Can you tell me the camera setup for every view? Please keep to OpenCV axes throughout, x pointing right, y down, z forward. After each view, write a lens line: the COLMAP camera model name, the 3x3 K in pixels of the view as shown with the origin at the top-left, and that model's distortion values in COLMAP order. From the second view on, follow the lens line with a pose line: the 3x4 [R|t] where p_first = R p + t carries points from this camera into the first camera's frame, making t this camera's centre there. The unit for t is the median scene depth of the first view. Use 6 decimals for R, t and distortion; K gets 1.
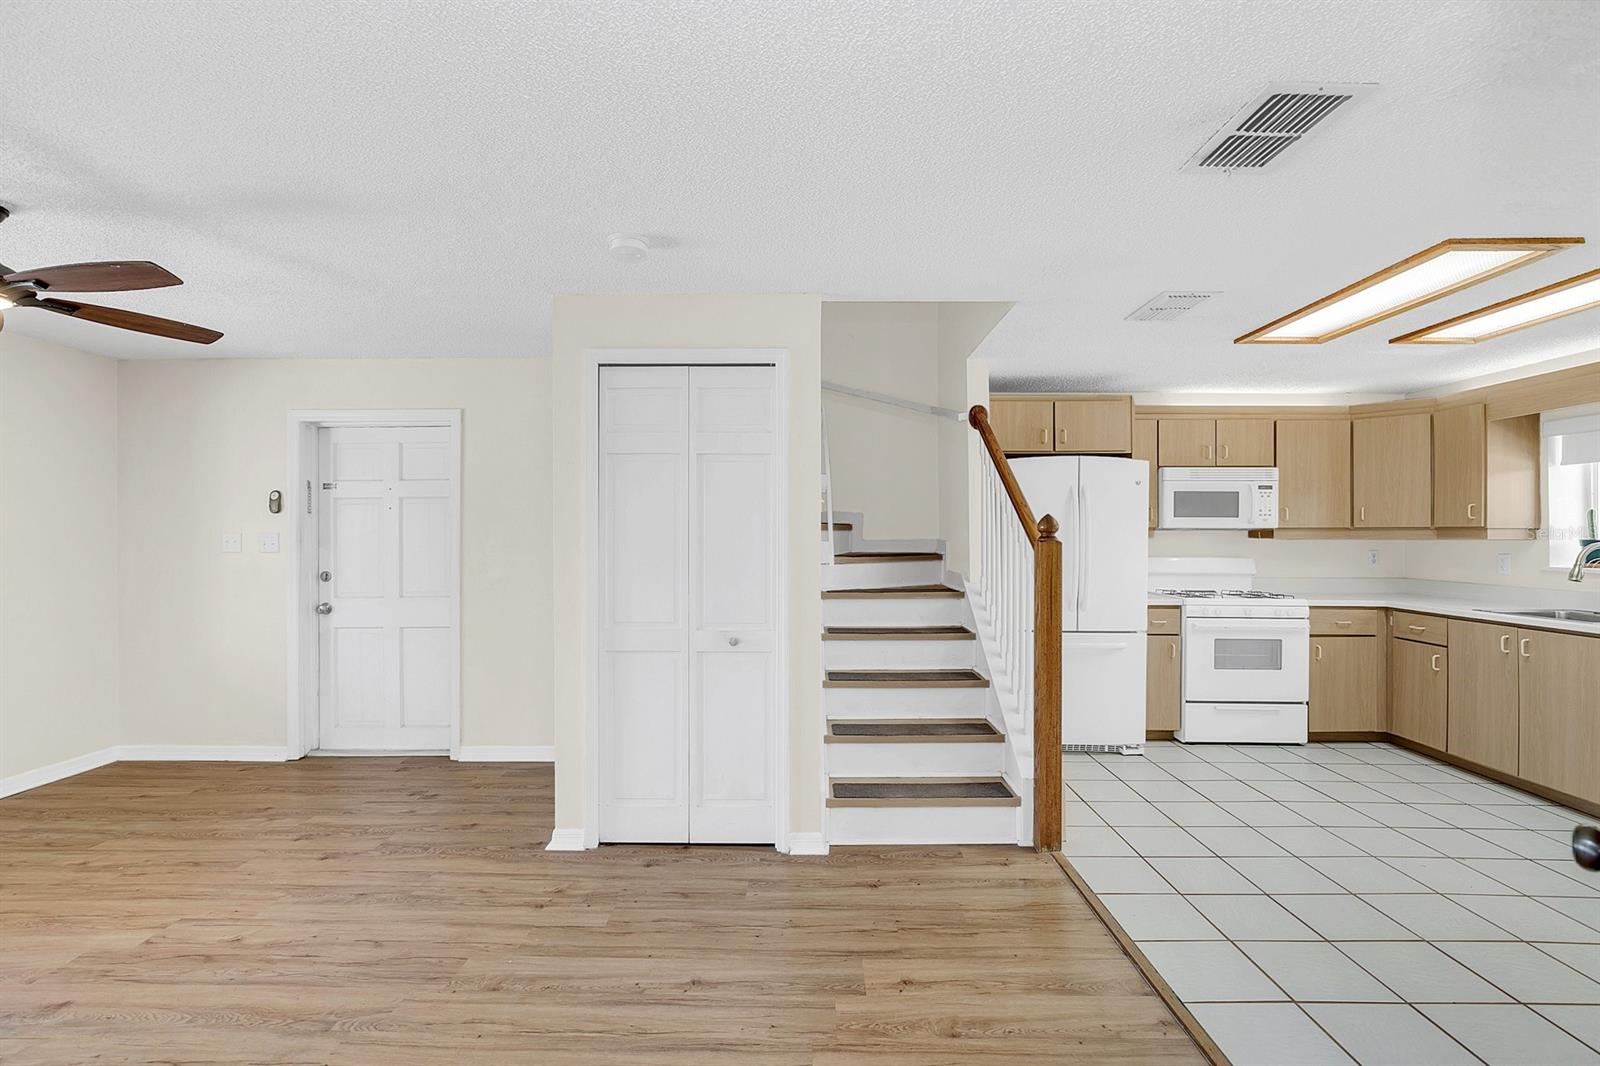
lens RADIAL K [[750.2, 0, 800.0], [0, 750.2, 533.0], [0, 0, 1]] dist [-0.001610, 0.000126]
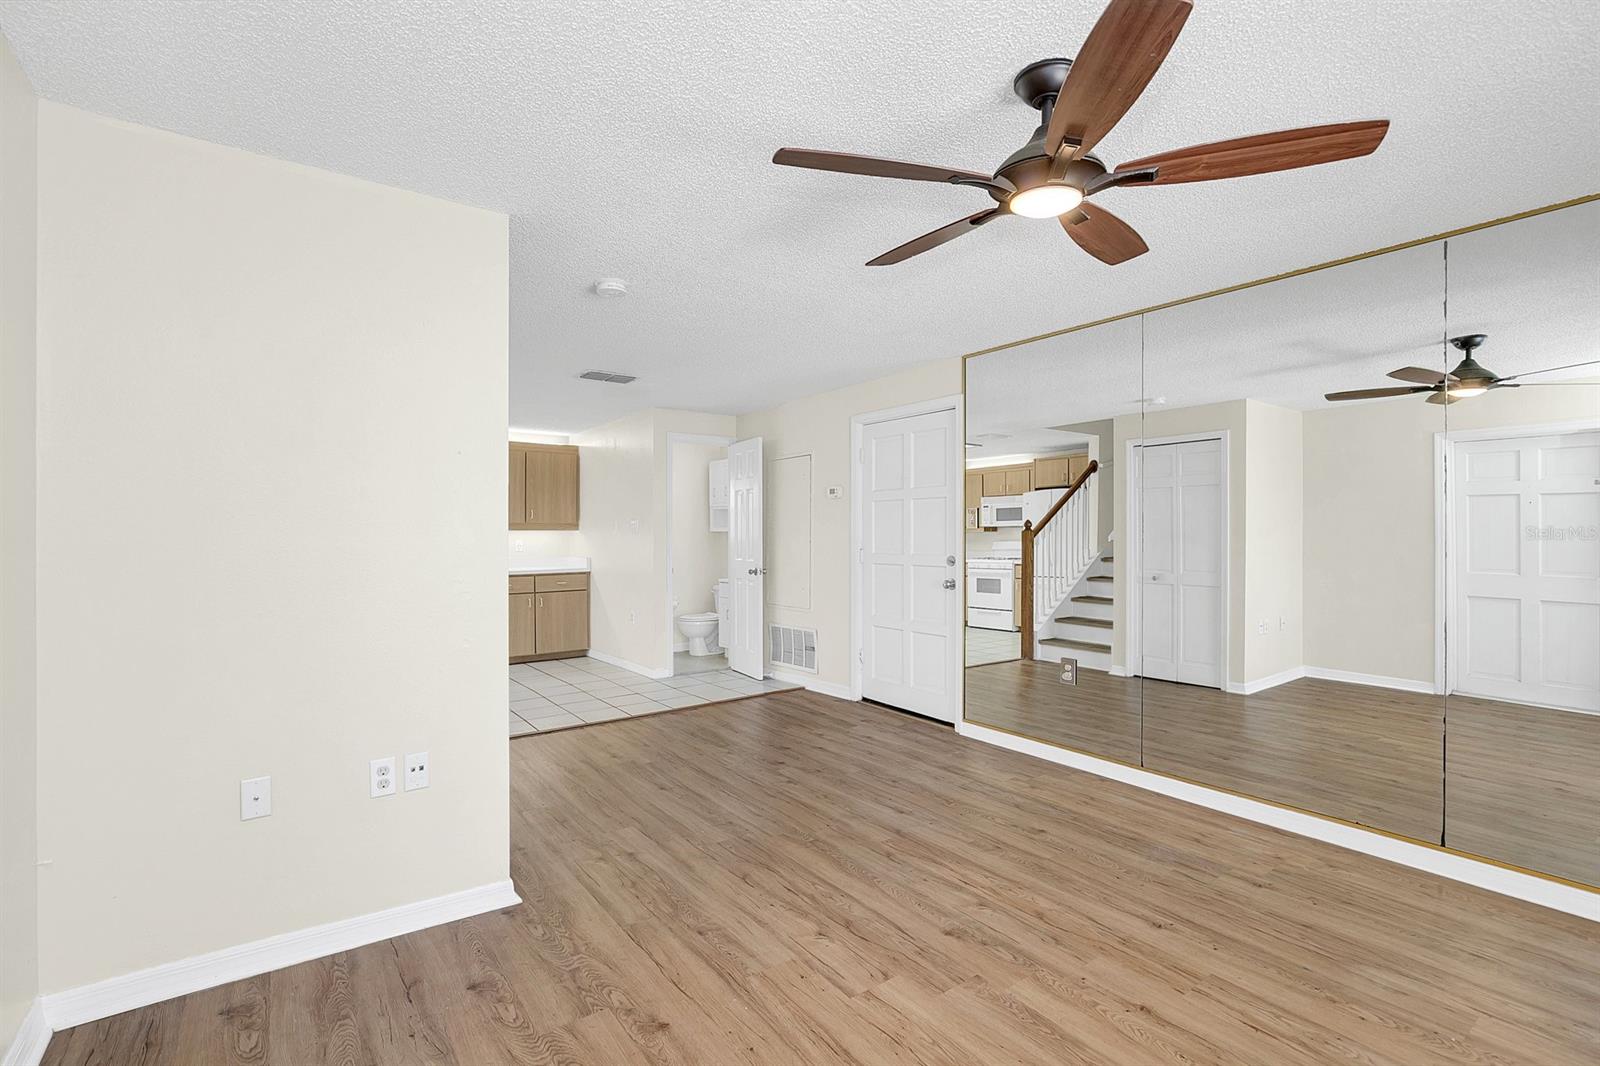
lens RADIAL K [[717.3, 0, 800.0], [0, 717.3, 533.0], [0, 0, 1]] dist [0.000203, 0.000095]
pose [[-0.608156, 0.000213, 0.793818, -0.811879], [-0.005644, 0.999974, -0.004592, 0.014798], [-0.793798, -0.007273, -0.608138, 0.876504]]
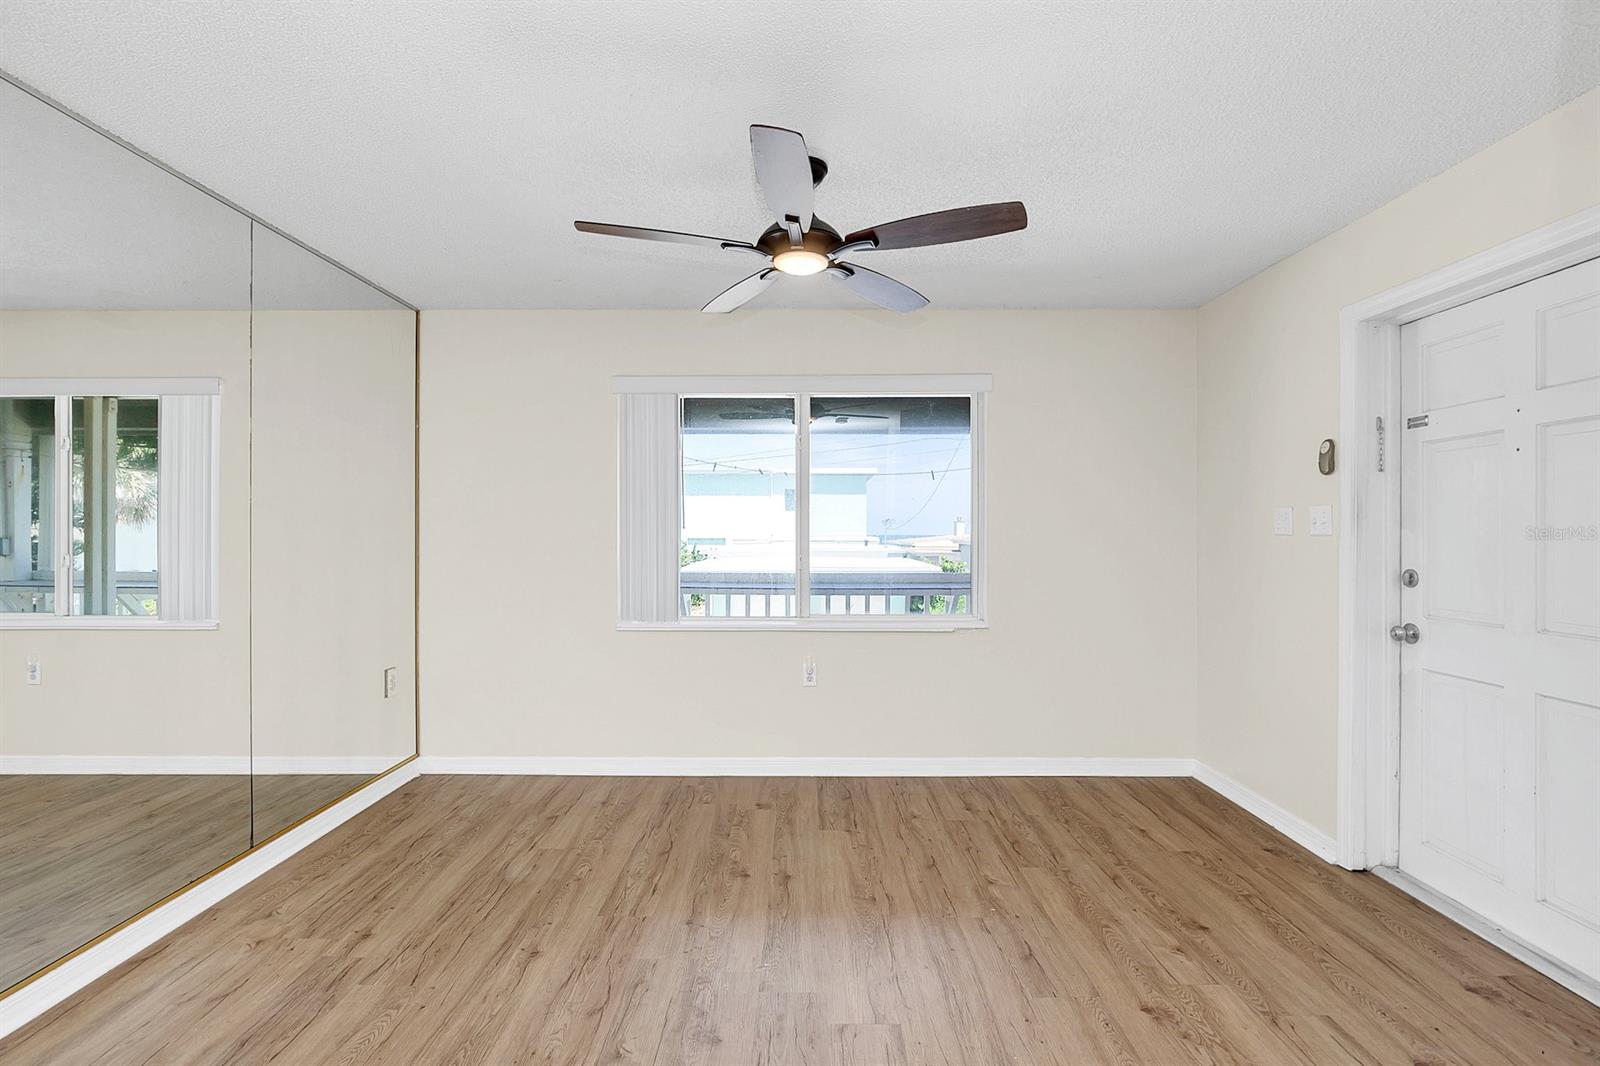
lens RADIAL K [[750.2, 0, 800.0], [0, 750.2, 533.0], [0, 0, 1]] dist [-0.001610, 0.000126]
pose [[0.004385, 0.008892, -0.999951, -0.053967], [0.007422, 0.999933, 0.008924, 0.014090], [0.999963, -0.007461, 0.004319, 0.524159]]
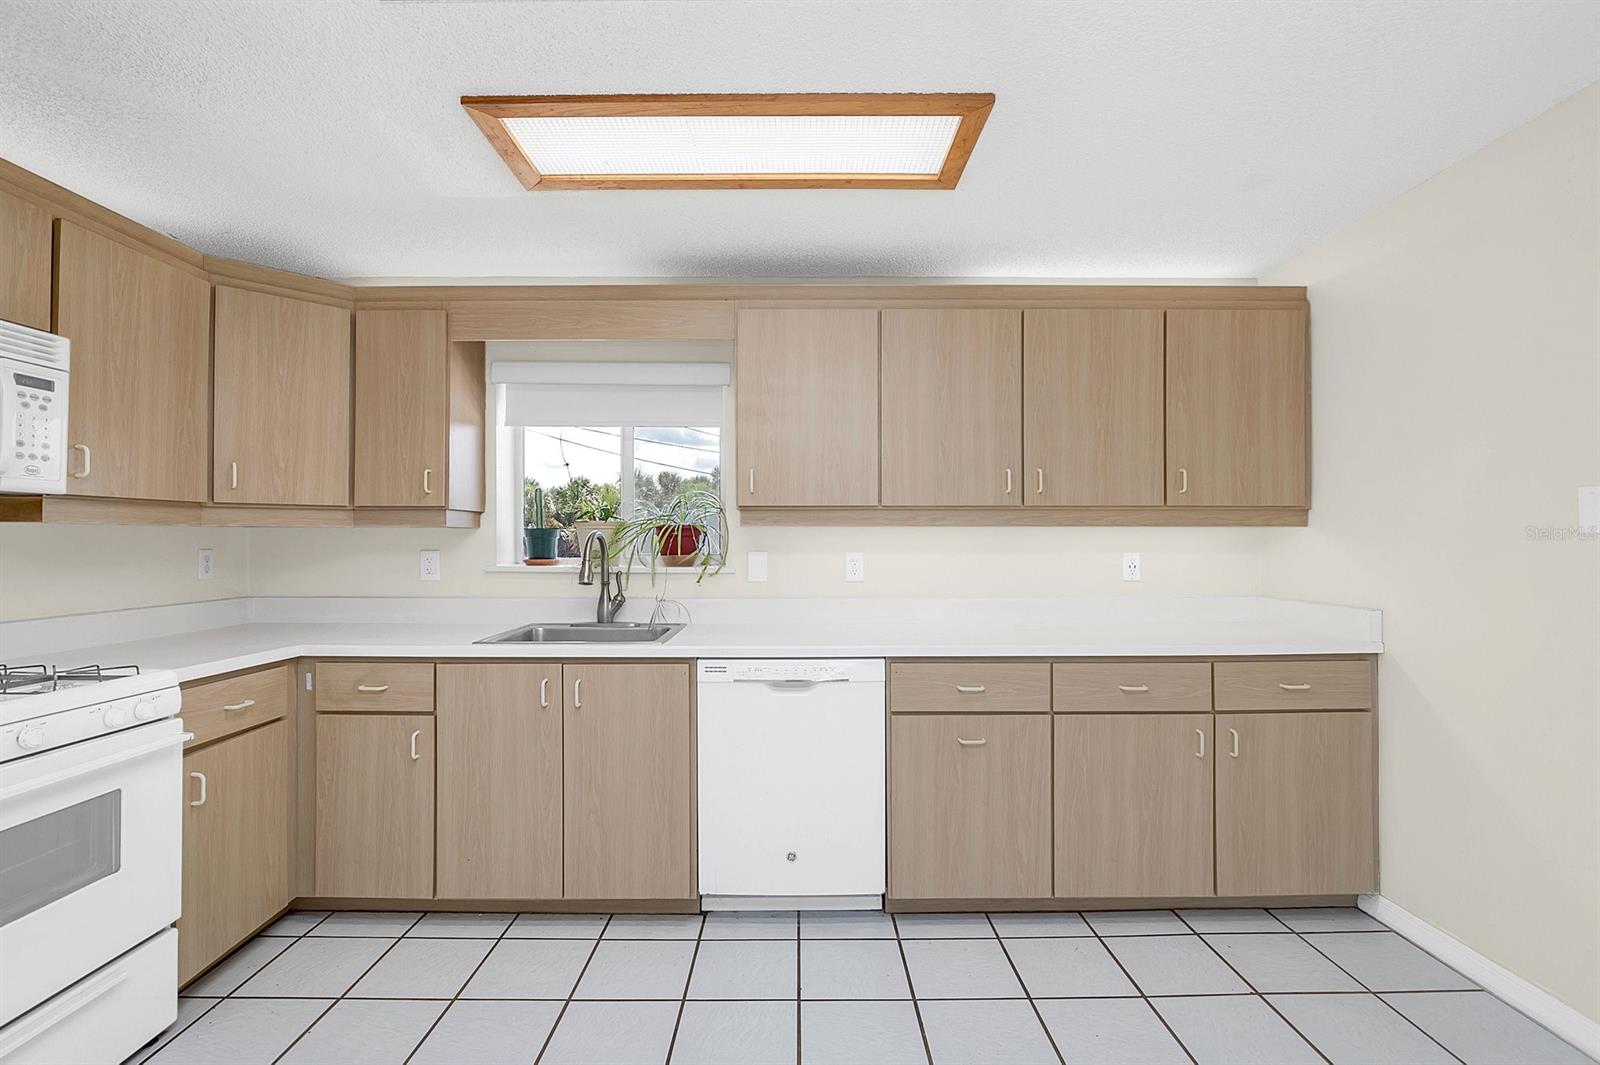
lens RADIAL K [[750.2, 0, 800.0], [0, 750.2, 532.5], [0, 0, 1]] dist [-0.001610, 0.000126]
pose [[-0.011385, 0.007047, 0.999910, 0.269428], [-0.003073, 0.999970, -0.007082, 0.016164], [-0.999930, -0.003154, -0.011363, 0.682654]]
